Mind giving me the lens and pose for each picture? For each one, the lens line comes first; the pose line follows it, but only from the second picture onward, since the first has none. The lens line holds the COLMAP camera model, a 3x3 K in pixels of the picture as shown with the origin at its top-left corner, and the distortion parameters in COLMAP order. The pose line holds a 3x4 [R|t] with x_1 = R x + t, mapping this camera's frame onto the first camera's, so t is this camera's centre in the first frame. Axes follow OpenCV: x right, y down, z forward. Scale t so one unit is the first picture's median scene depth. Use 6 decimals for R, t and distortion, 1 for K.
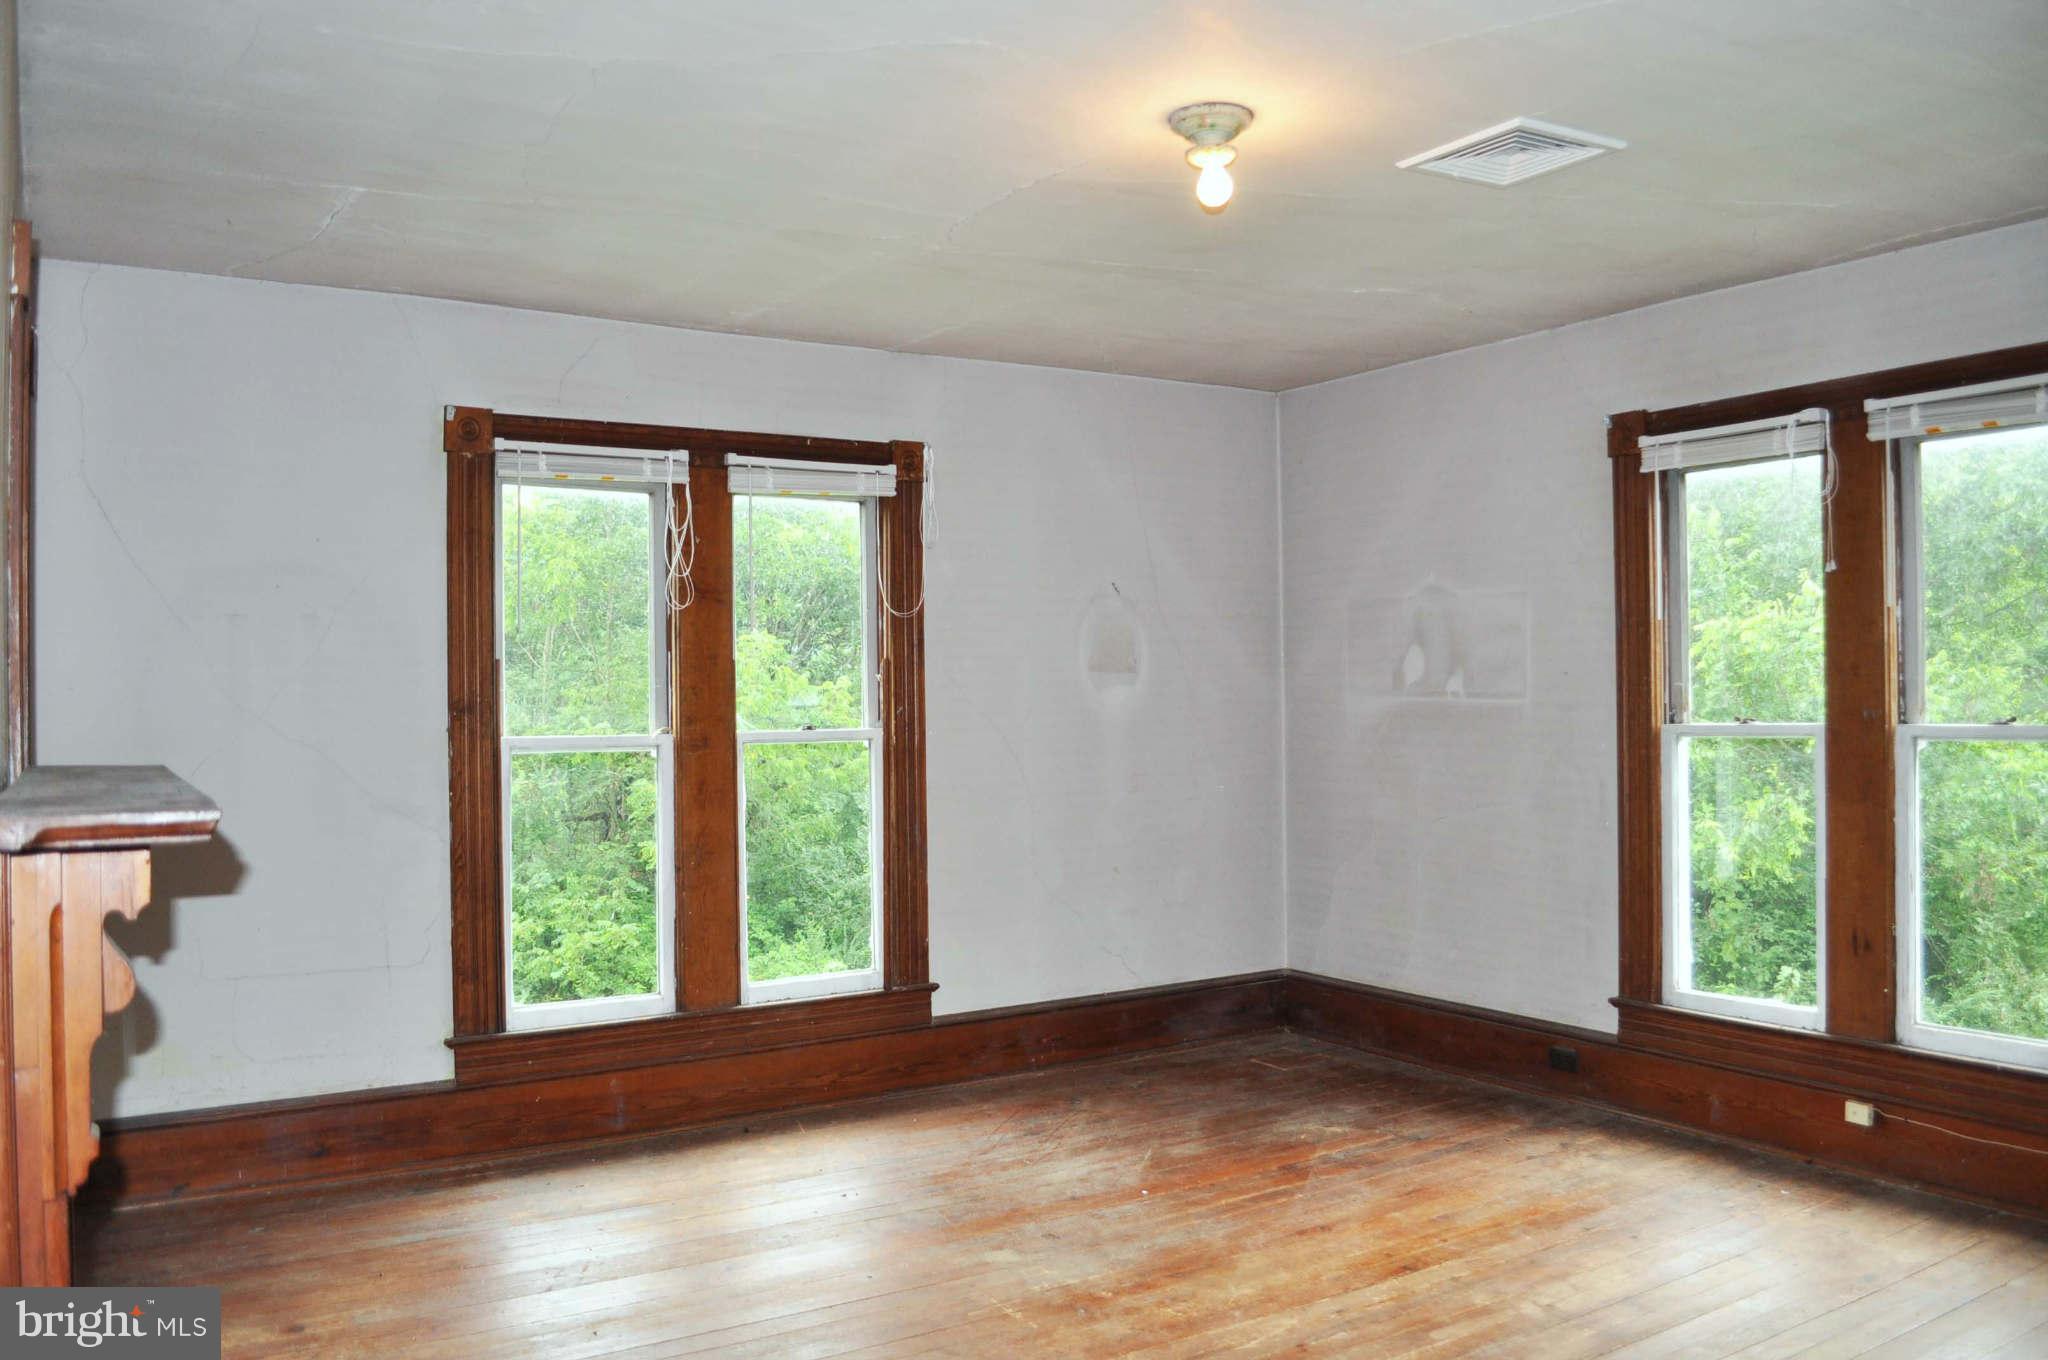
lens RADIAL K [[1645.4, 0, 1024.0], [0, 1645.4, 680.0], [0, 0, 1]] dist [-0.059440, 0.003460]
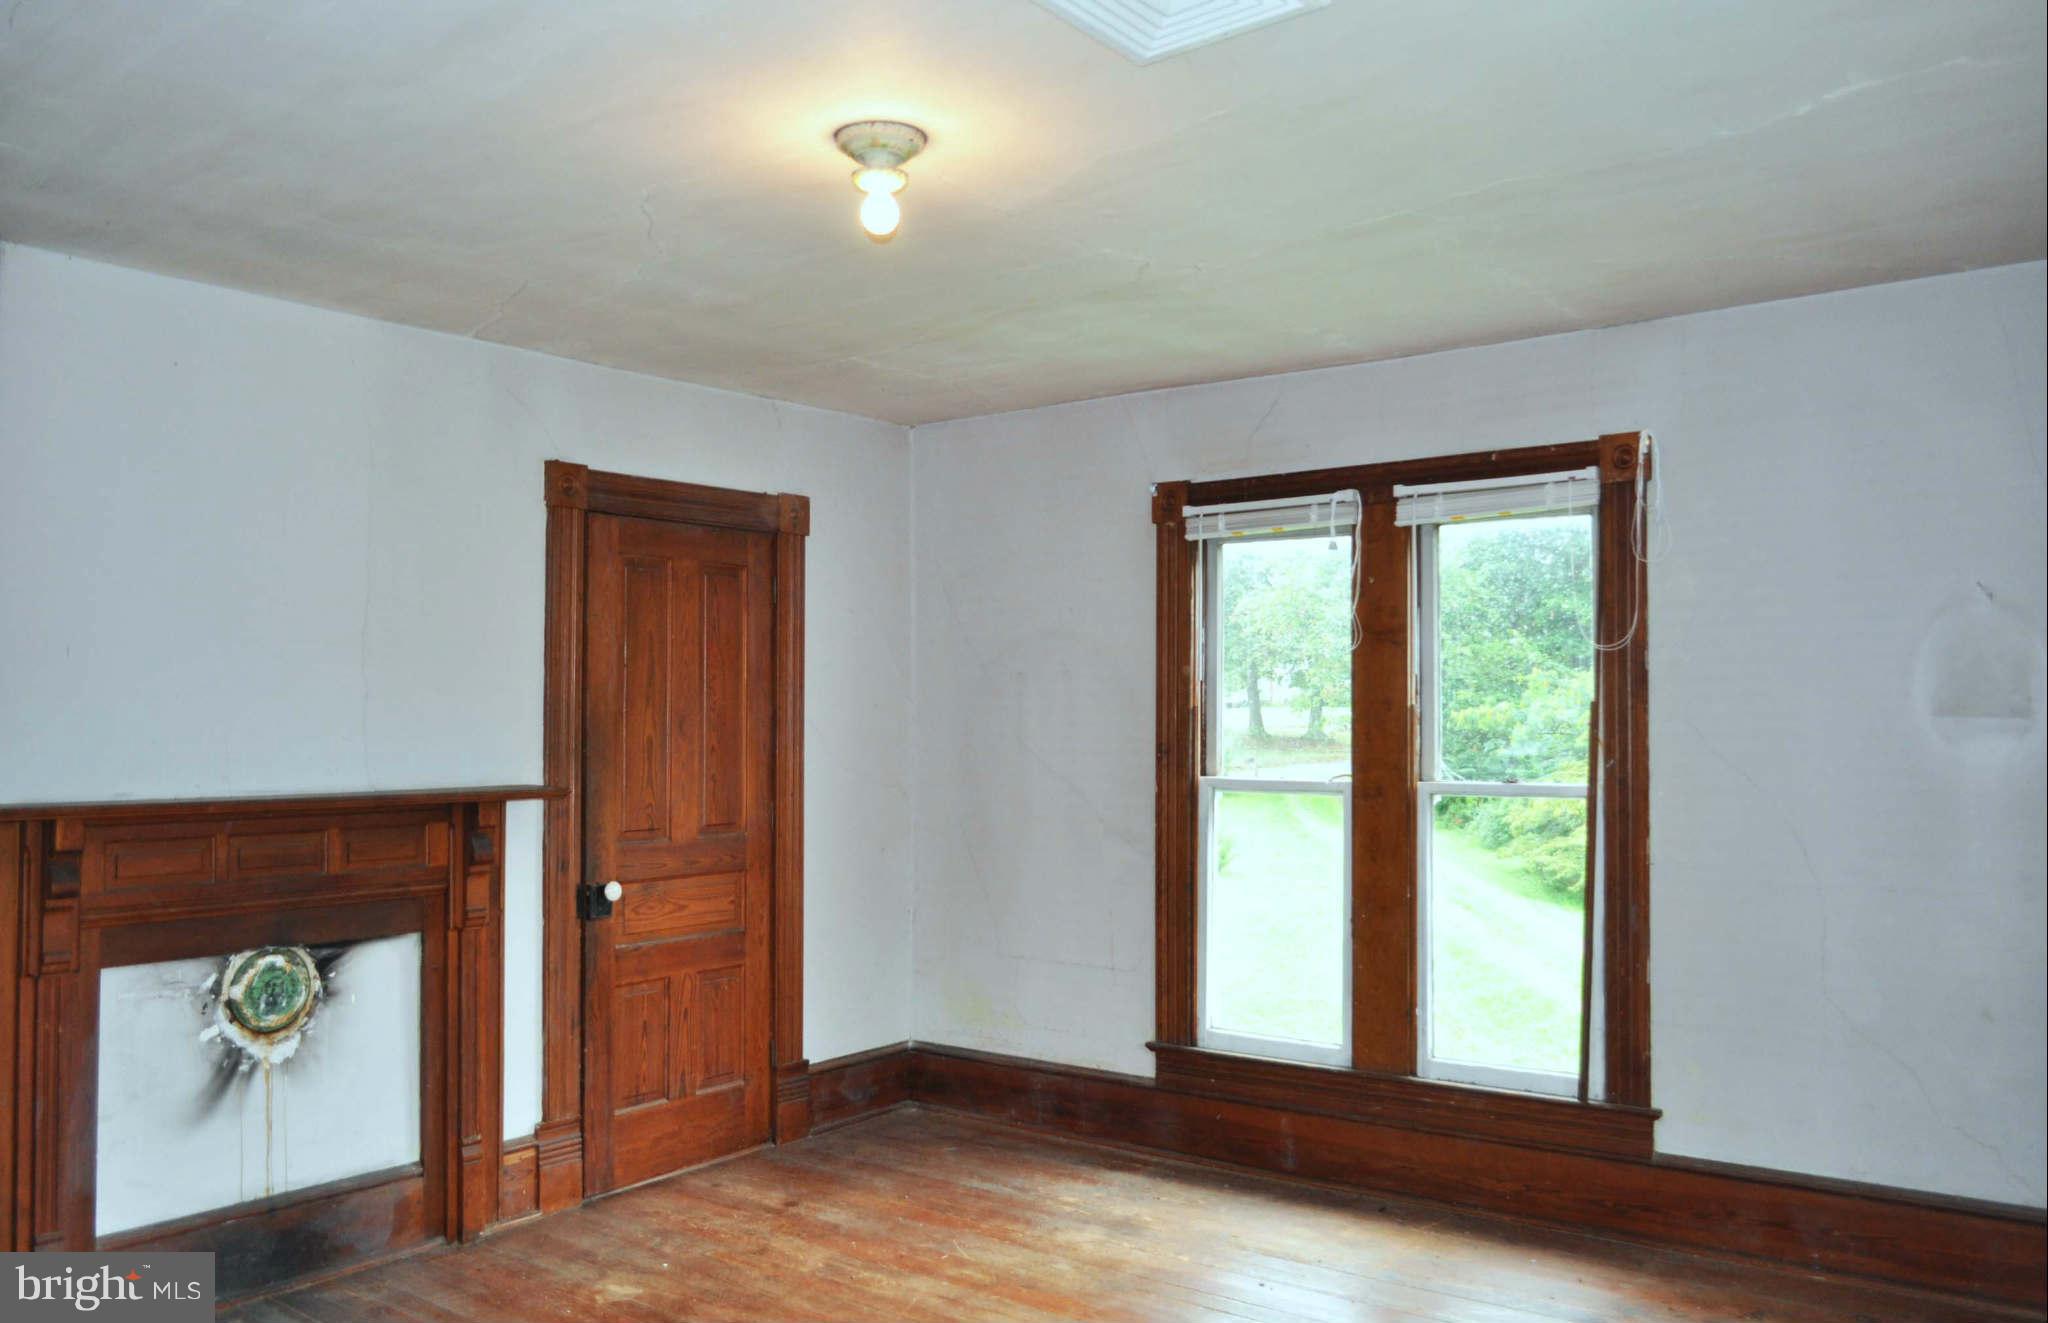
lens RADIAL K [[1640.3, 0, 1024.0], [0, 1640.3, 661.5], [0, 0, 1]] dist [-0.008614, -0.001949]
pose [[0.347959, -0.024259, -0.937196, 0.670200], [0.006185, 0.999703, -0.023580, -0.017118], [0.937490, 0.002409, 0.348005, 0.503393]]
